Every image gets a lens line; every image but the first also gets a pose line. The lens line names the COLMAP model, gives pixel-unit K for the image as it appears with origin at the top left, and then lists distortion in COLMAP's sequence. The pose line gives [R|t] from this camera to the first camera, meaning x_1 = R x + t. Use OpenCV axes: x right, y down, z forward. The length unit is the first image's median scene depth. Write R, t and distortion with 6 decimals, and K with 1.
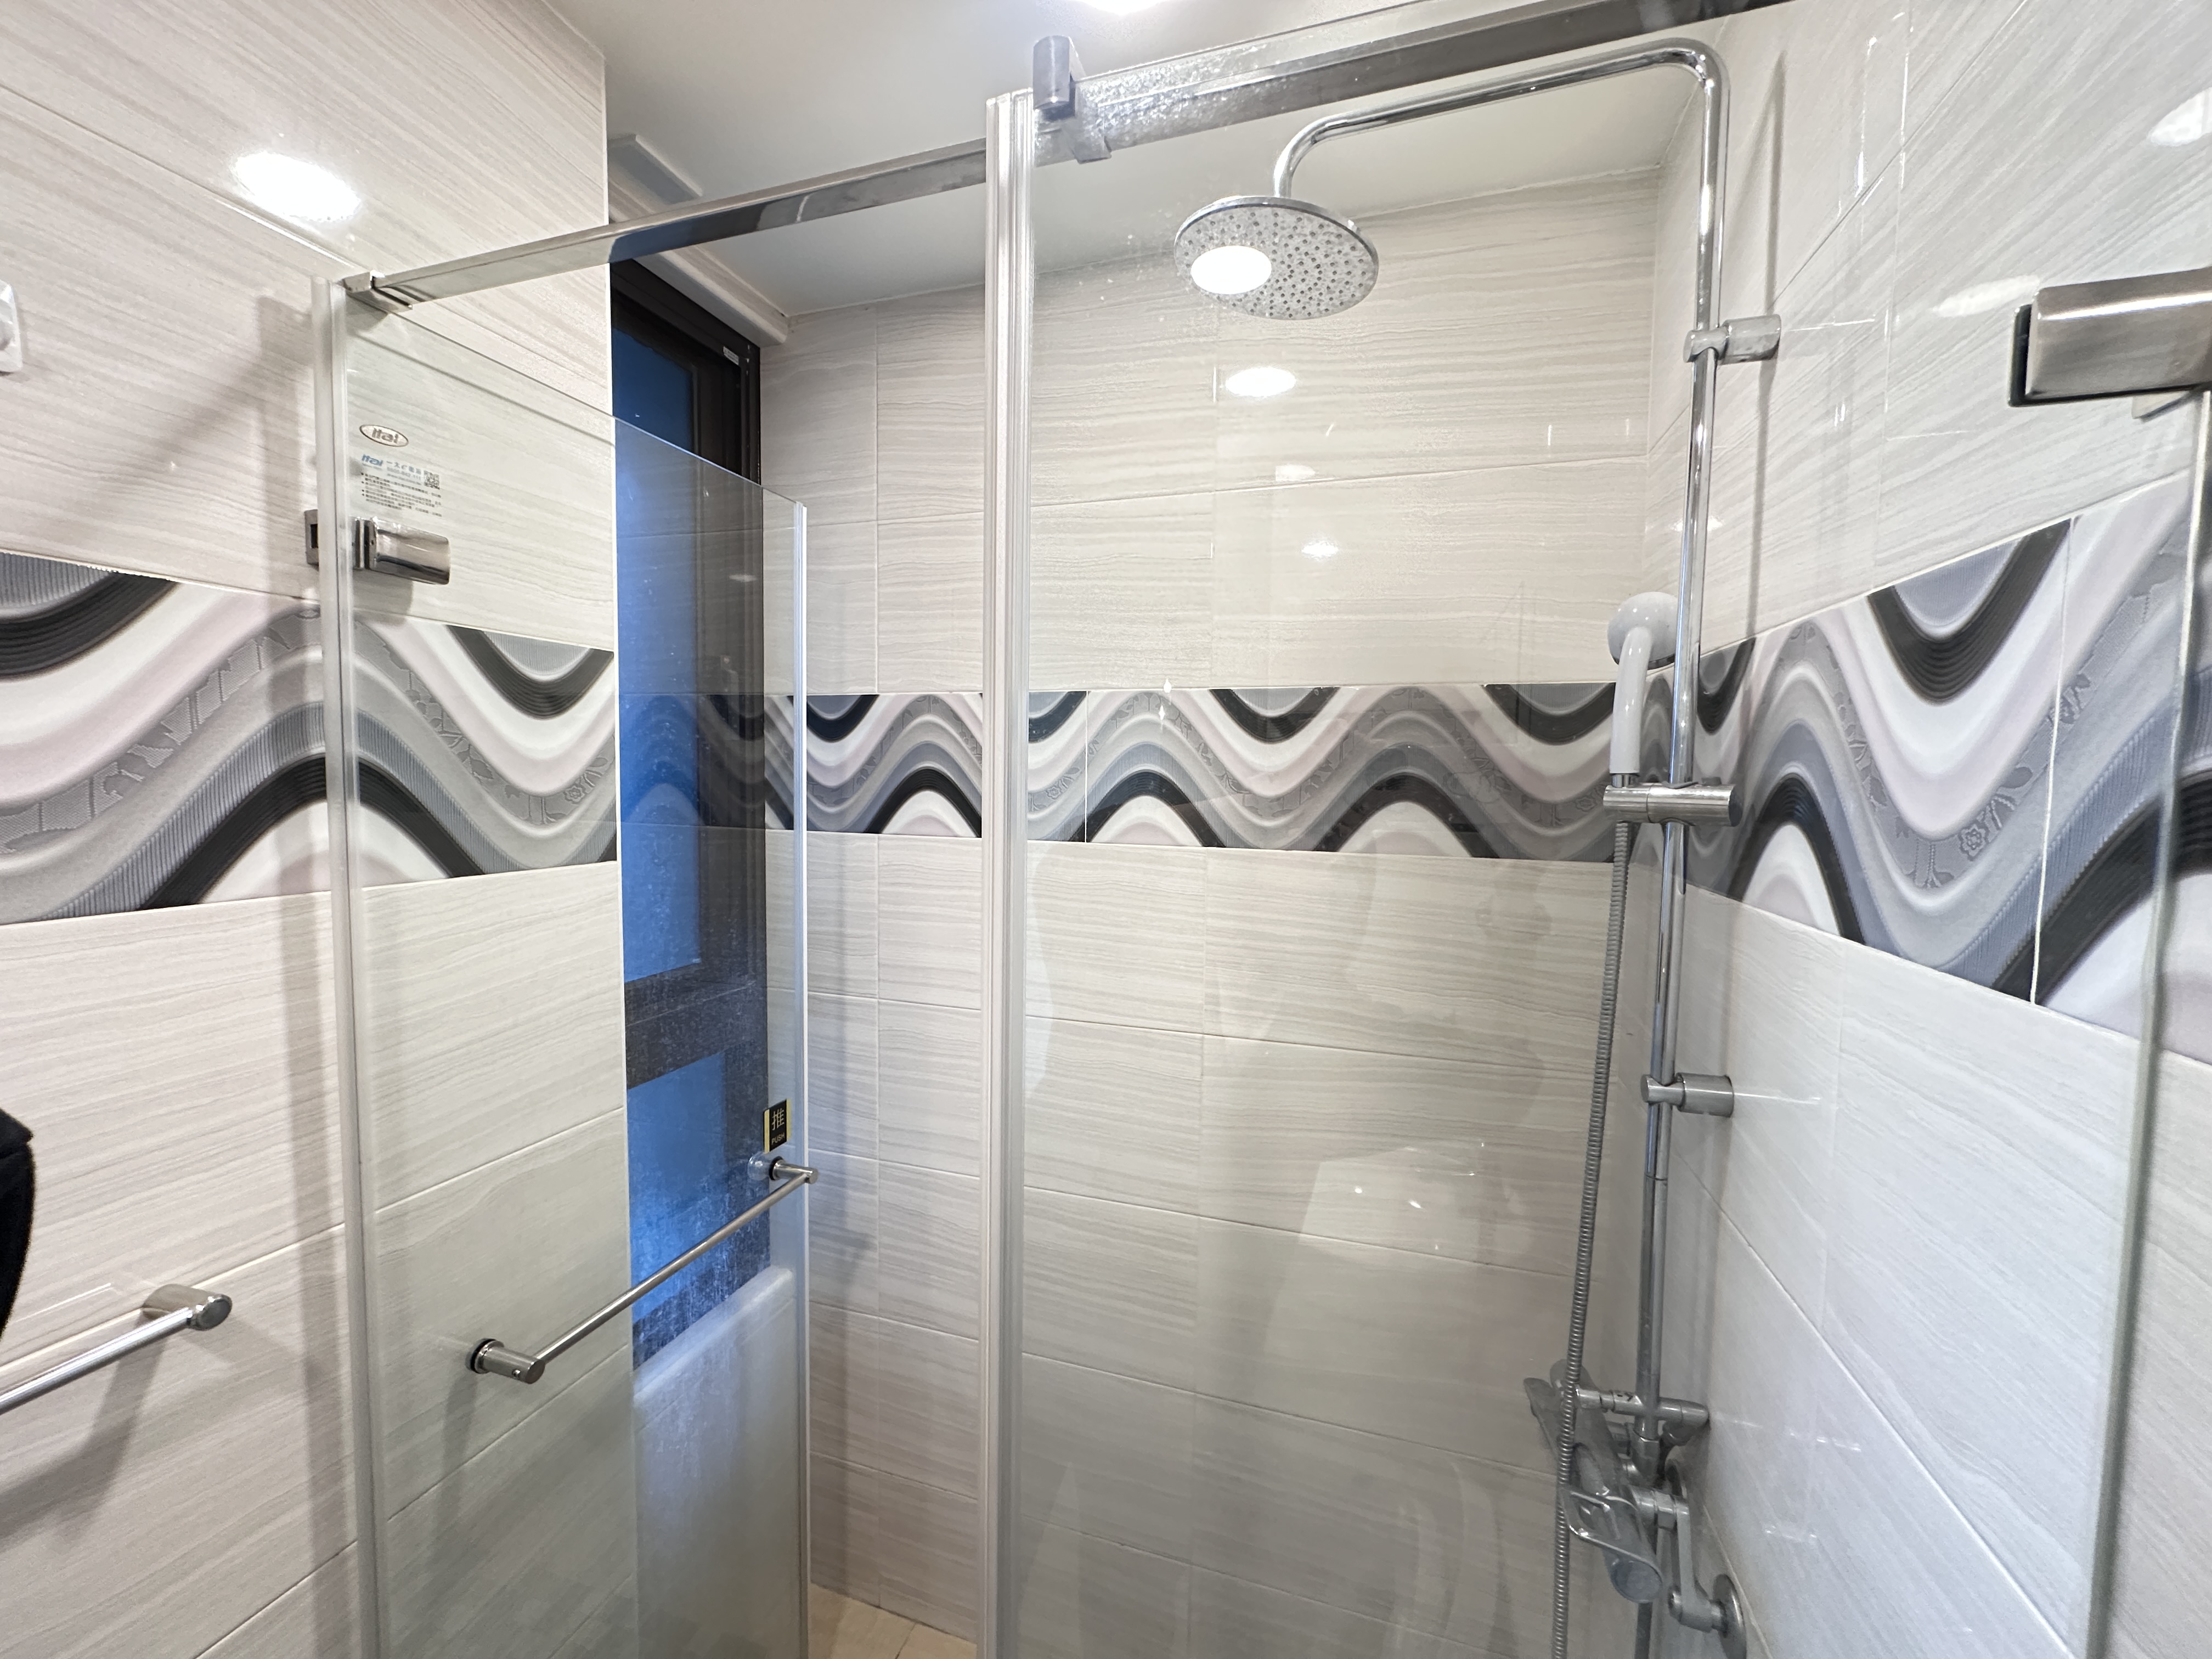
lens RADIAL K [[879.6, 0, 1110.8], [0, 879.6, 833.9], [0, 0, 1]] dist [-0.003081, 0.000364]
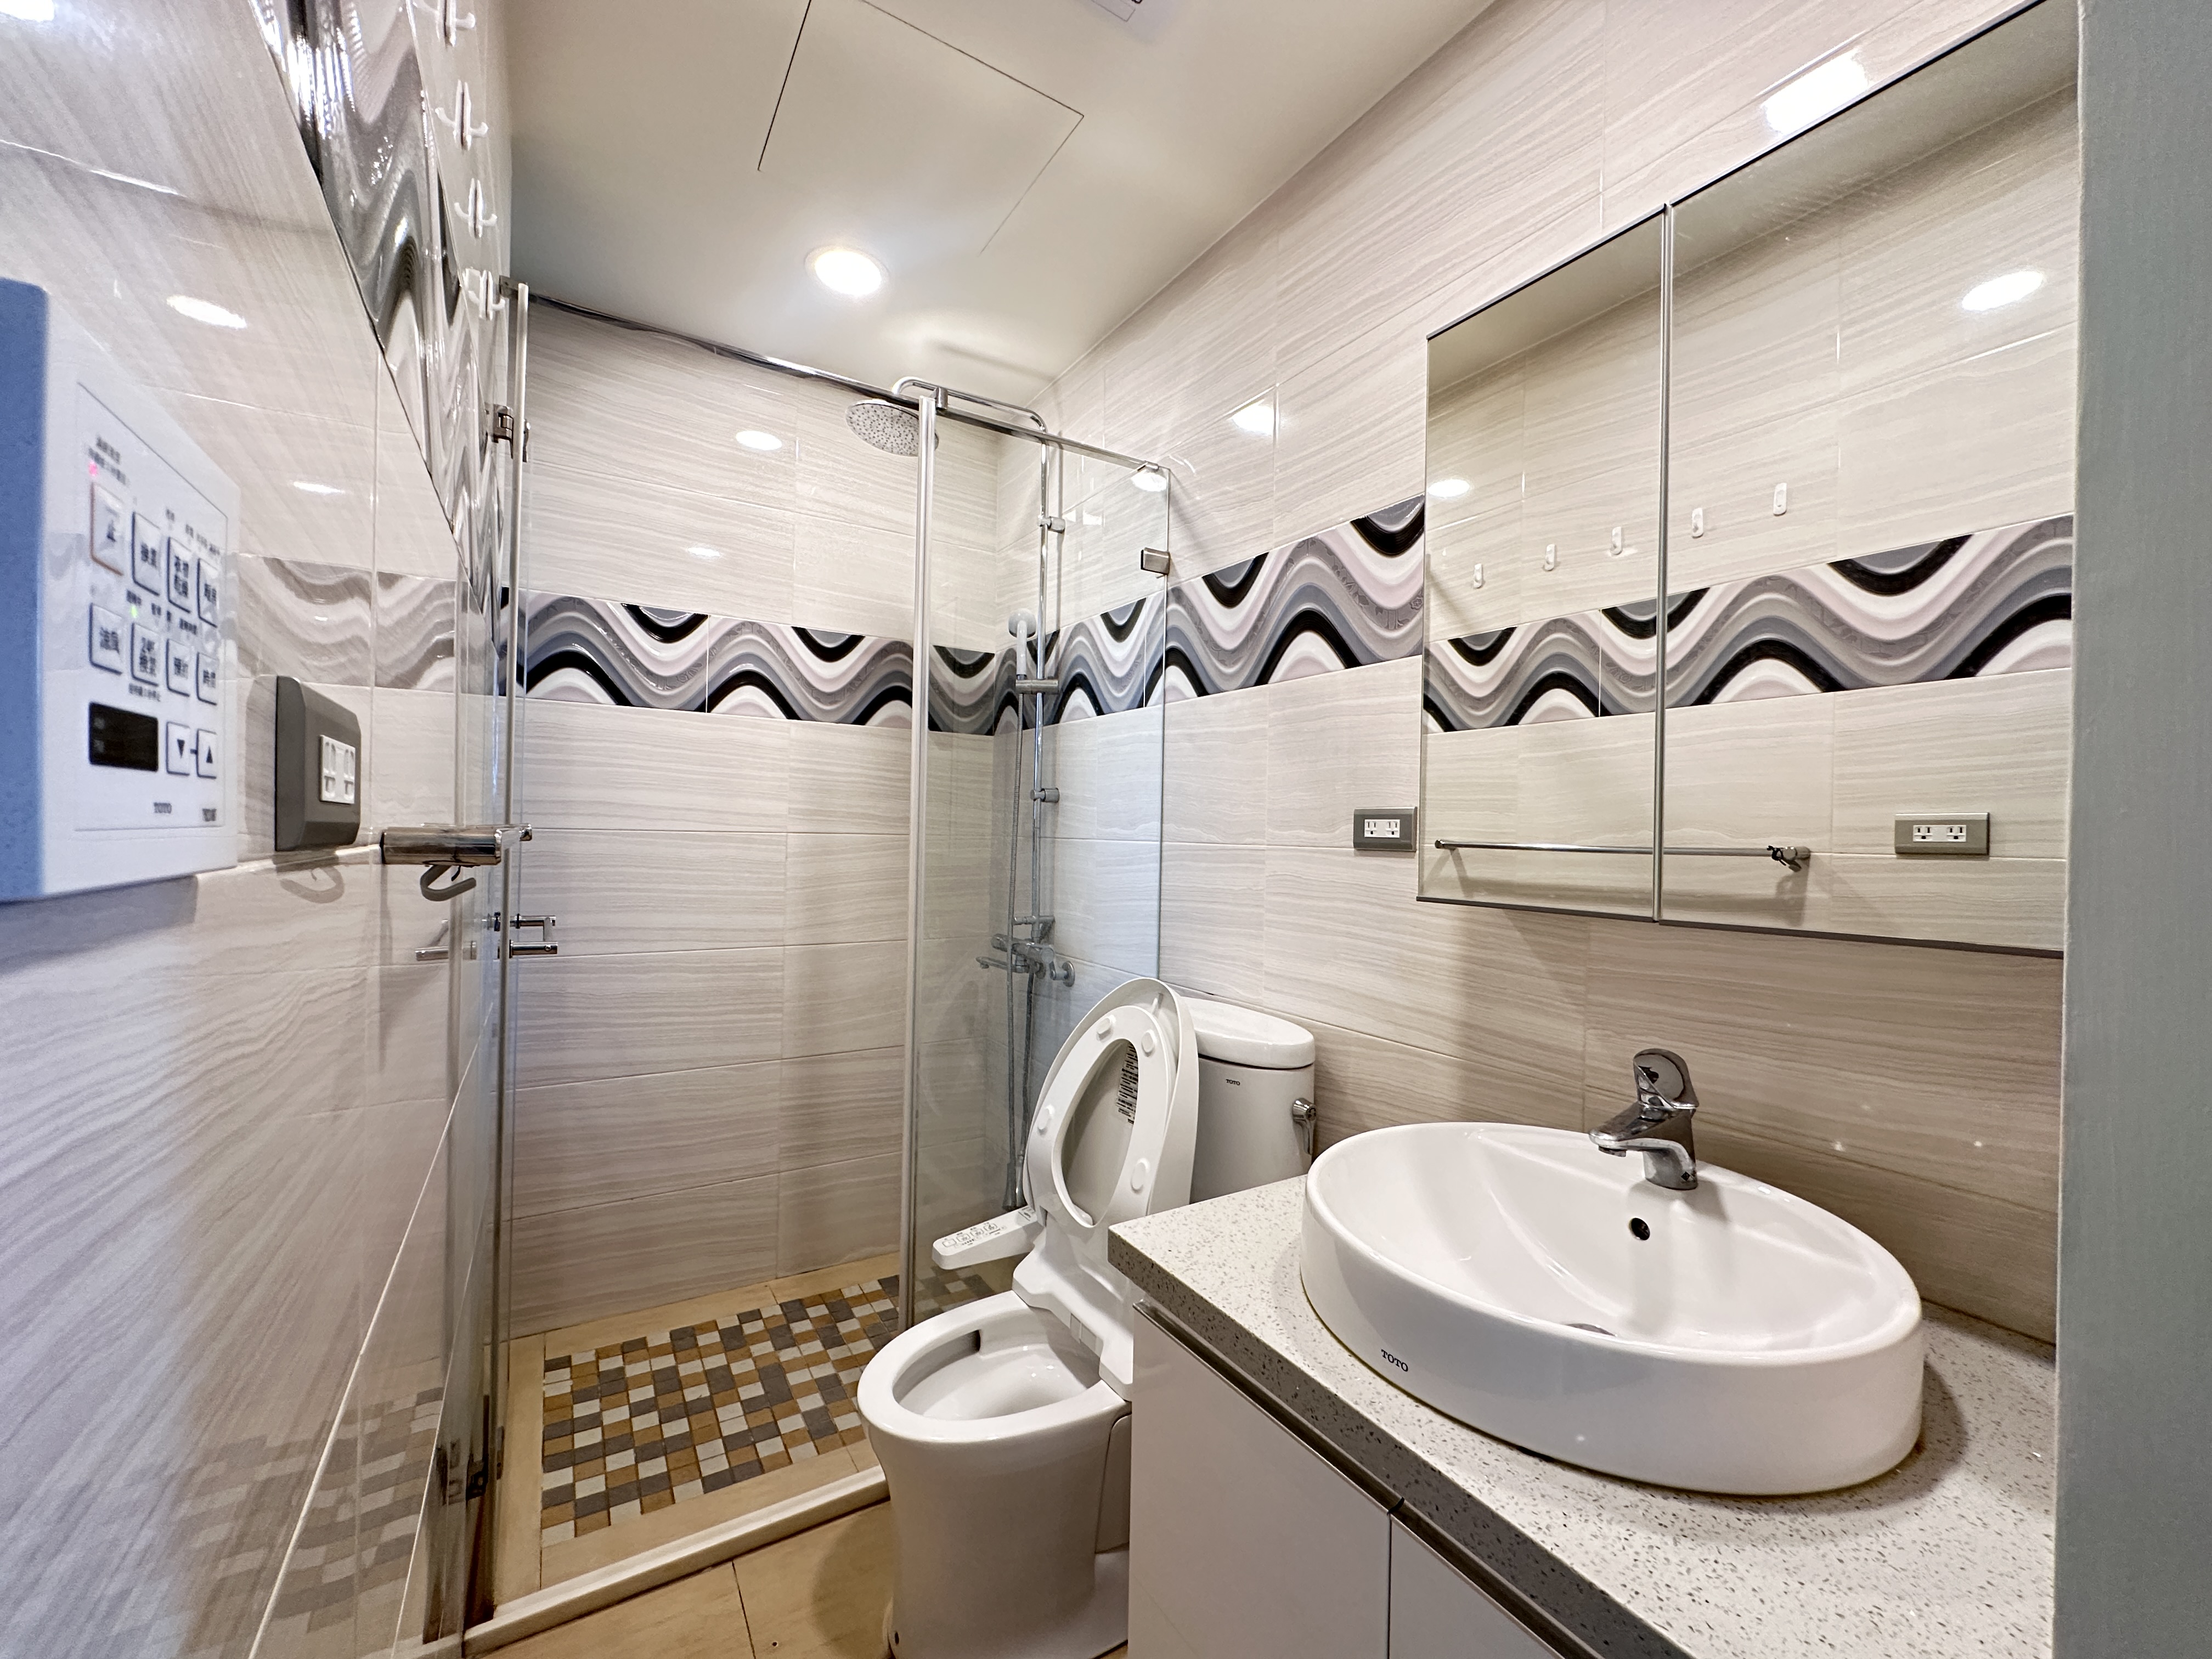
lens RADIAL K [[879.6, 0, 1109.2], [0, 879.6, 830.3], [0, 0, 1]] dist [-0.003081, 0.000364]
pose [[0.654161, -0.002639, 0.756350, -0.771689], [0.037471, 0.998879, -0.028923, 0.301985], [-0.755426, 0.047261, 0.653527, -0.555181]]
